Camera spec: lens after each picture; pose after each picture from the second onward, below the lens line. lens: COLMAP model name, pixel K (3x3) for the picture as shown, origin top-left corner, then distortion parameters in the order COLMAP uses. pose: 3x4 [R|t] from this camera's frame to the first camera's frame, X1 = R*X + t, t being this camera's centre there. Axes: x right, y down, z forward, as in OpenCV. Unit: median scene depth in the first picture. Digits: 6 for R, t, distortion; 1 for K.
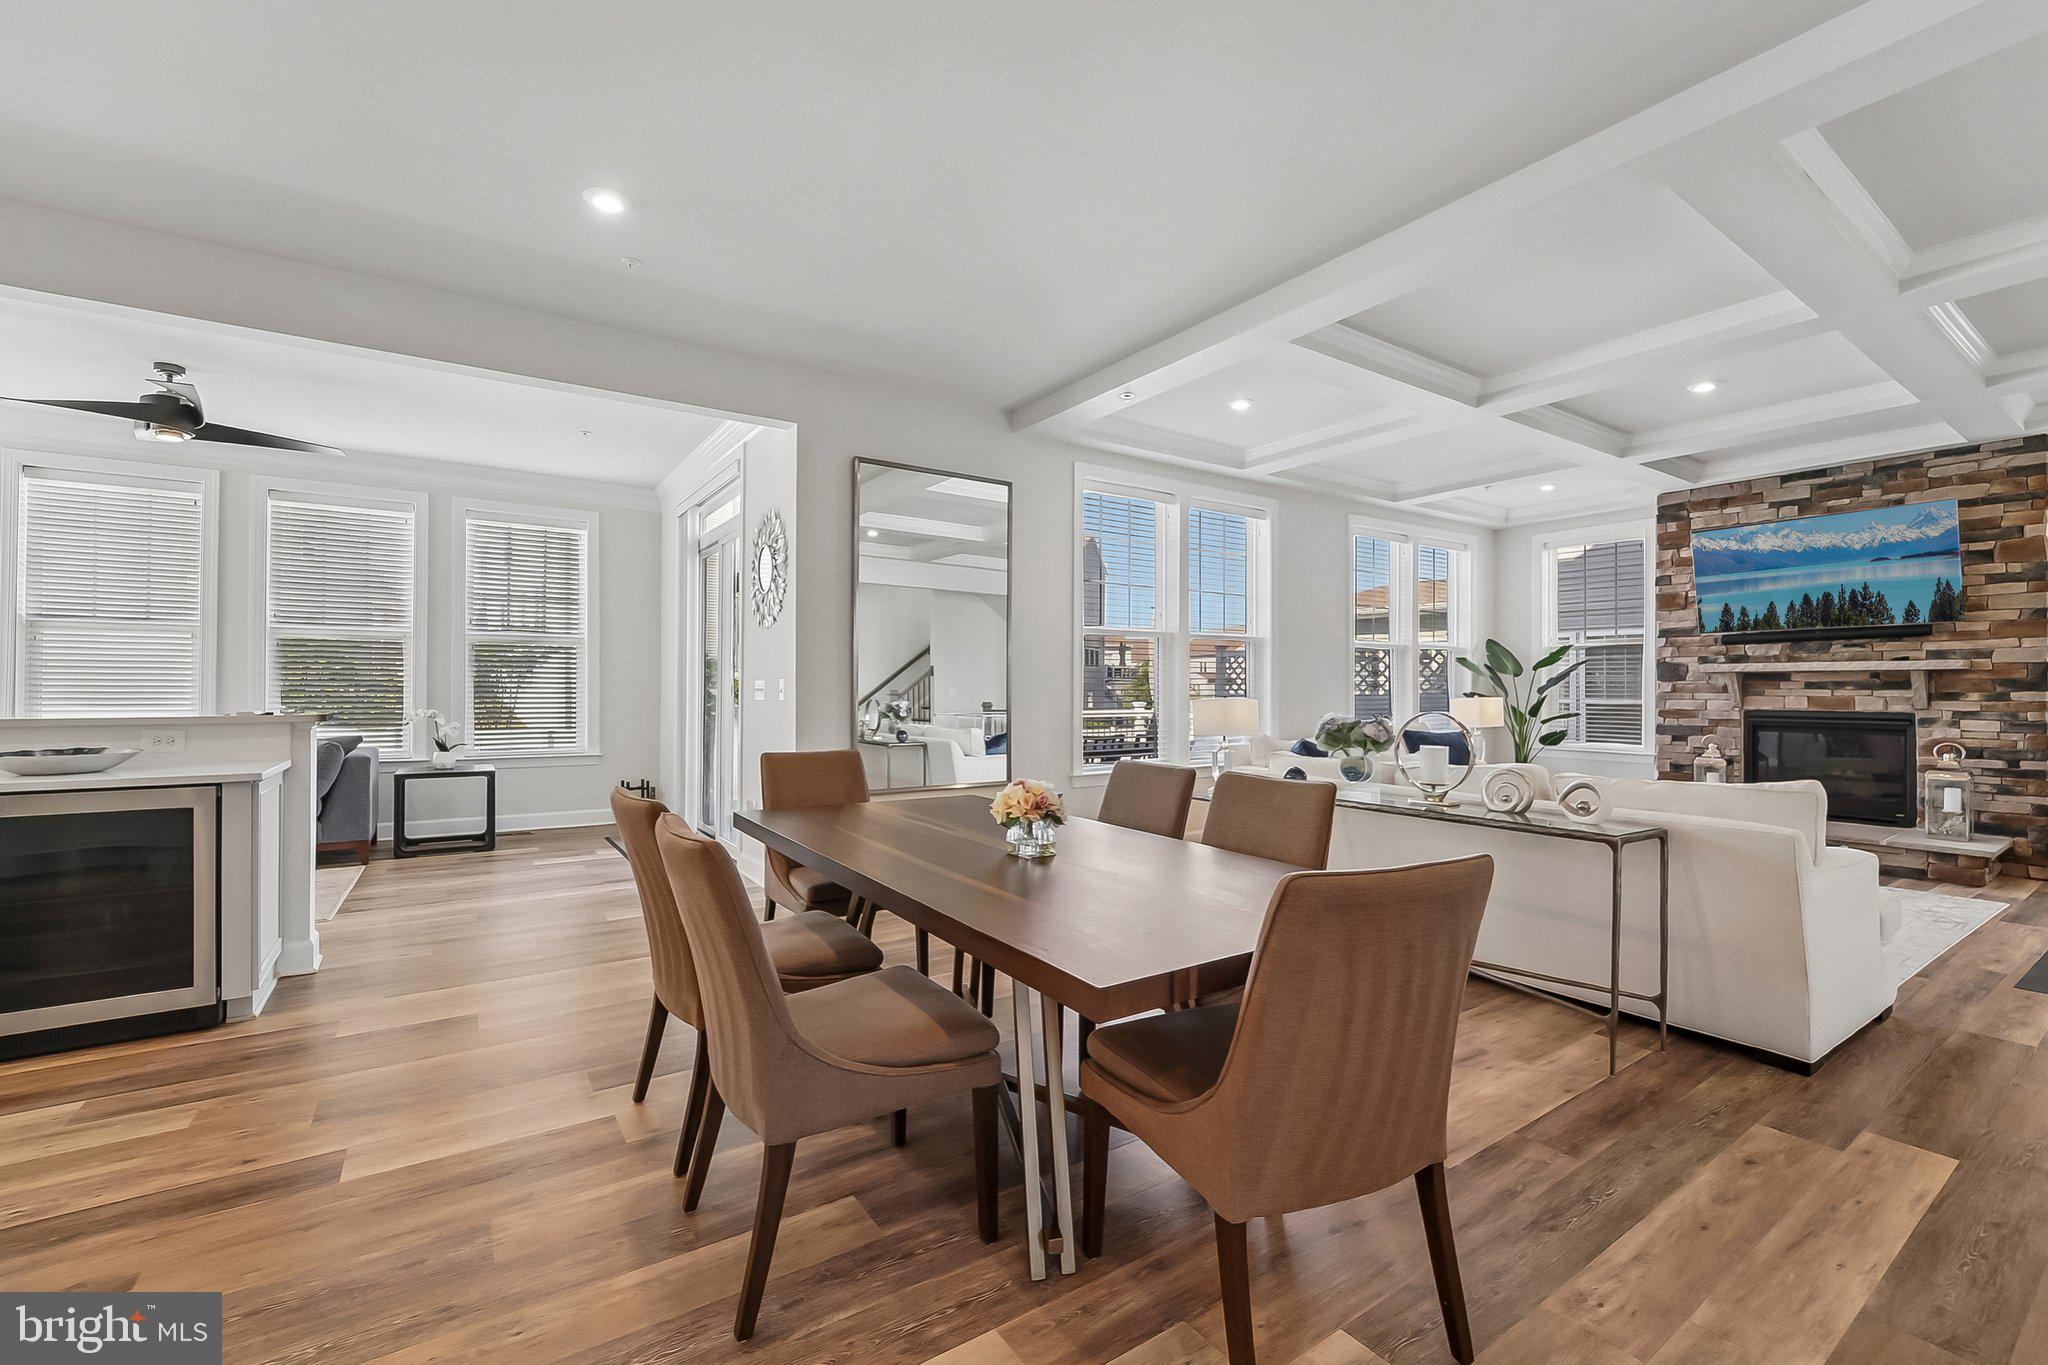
lens RADIAL K [[836.8, 0, 1027.9], [0, 836.8, 687.2], [0, 0, 1]] dist [-0.008537, -0.000013]
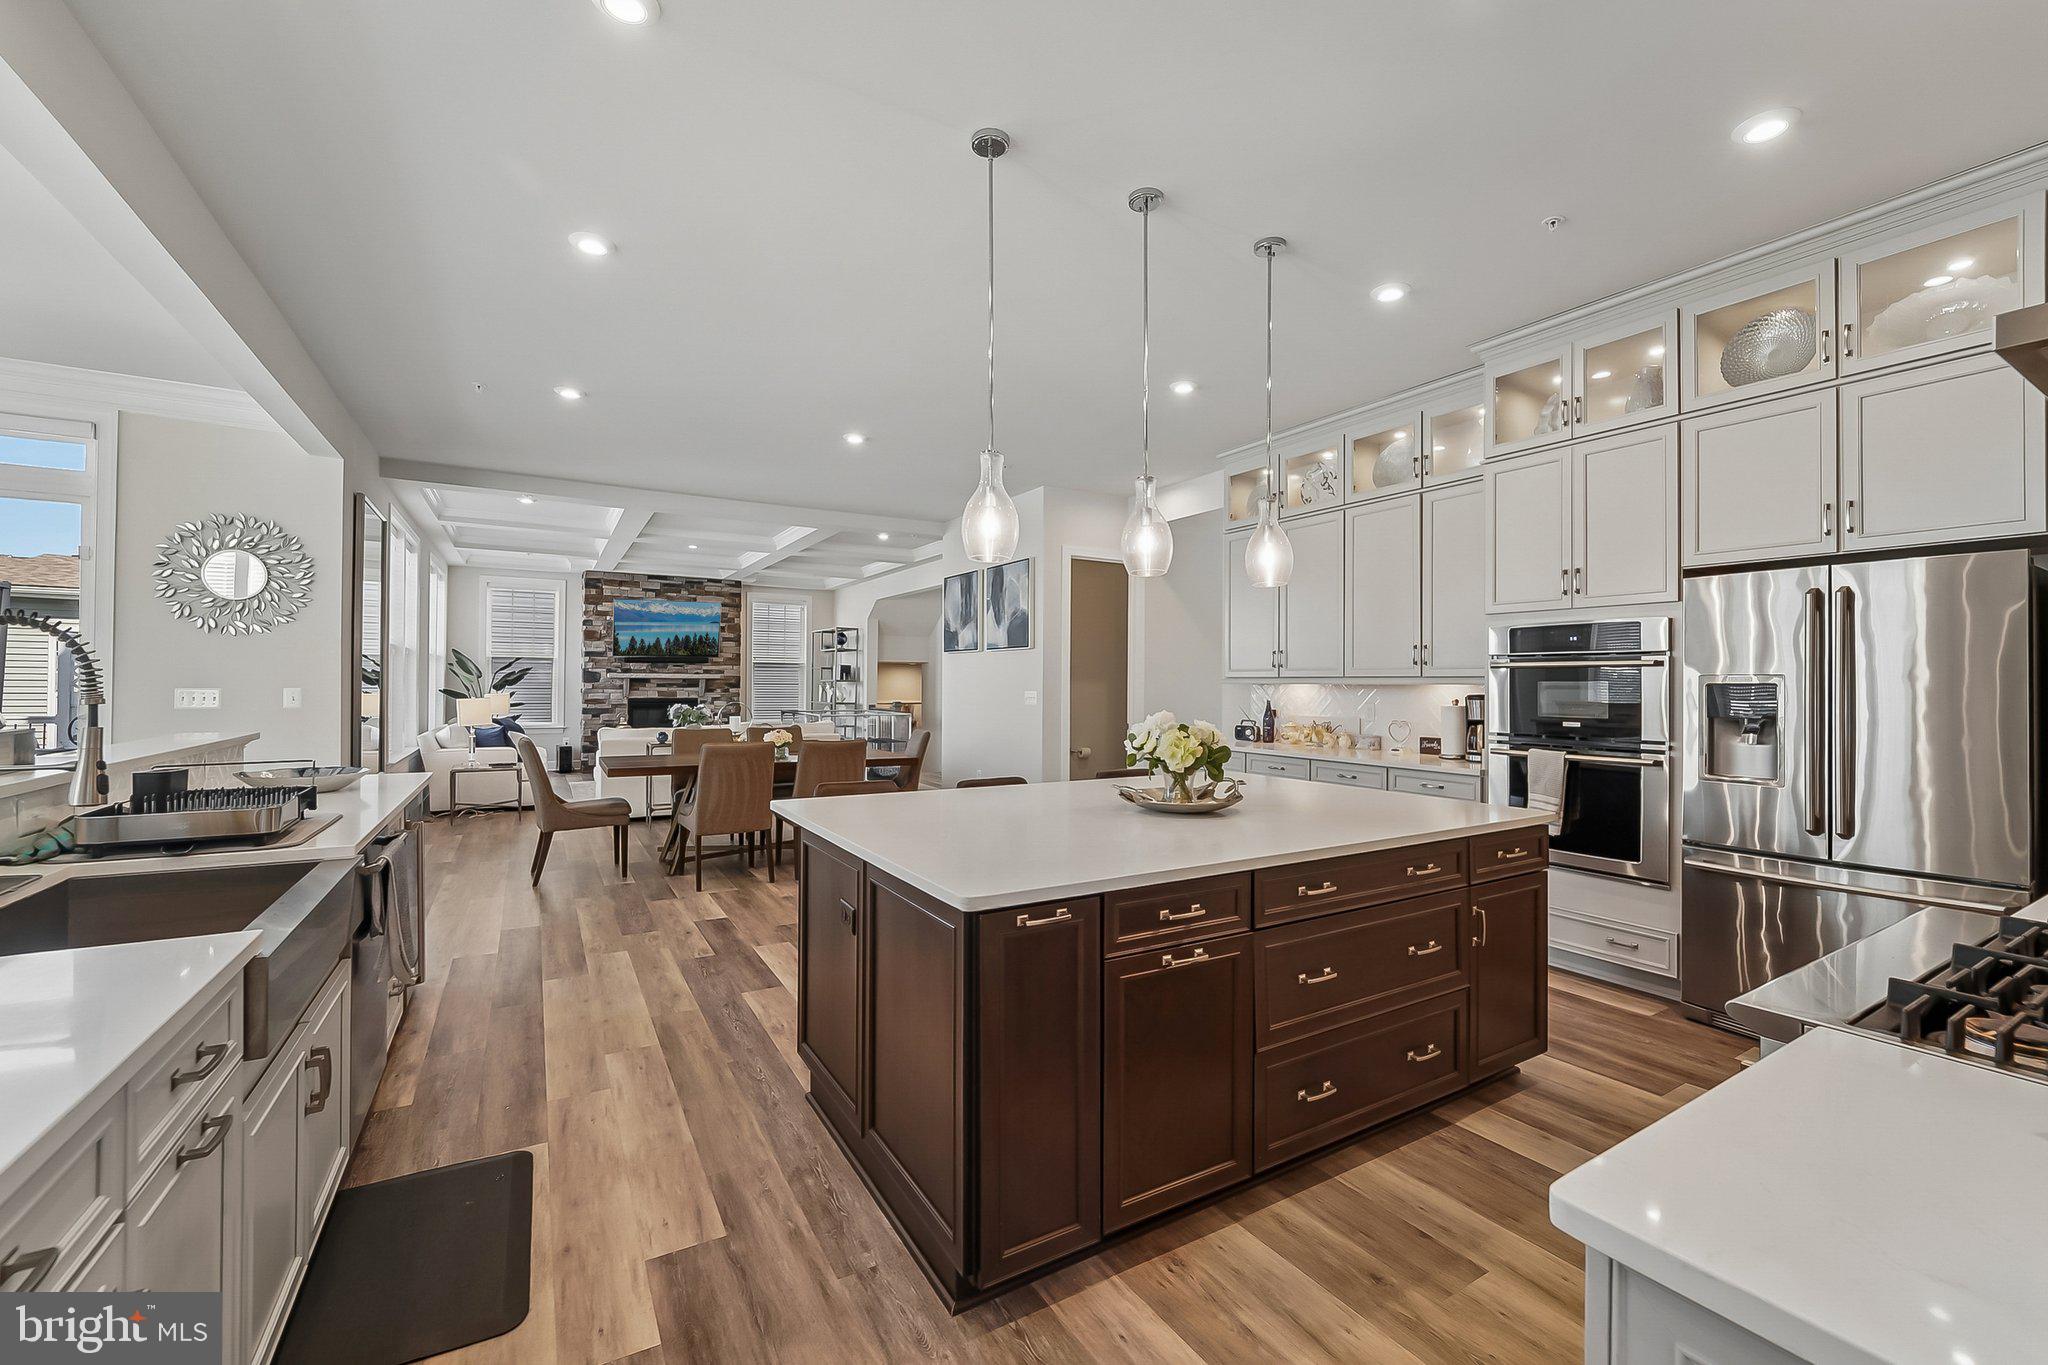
lens RADIAL K [[829.5, 0, 1031.3], [0, 829.5, 679.5], [0, 0, 1]] dist [-0.009838, -0.000234]
pose [[0.056083, 0.002471, 0.998423, -0.998608], [-0.007860, 0.999967, -0.002034, -0.019359], [-0.998395, -0.007733, 0.056101, 0.014109]]
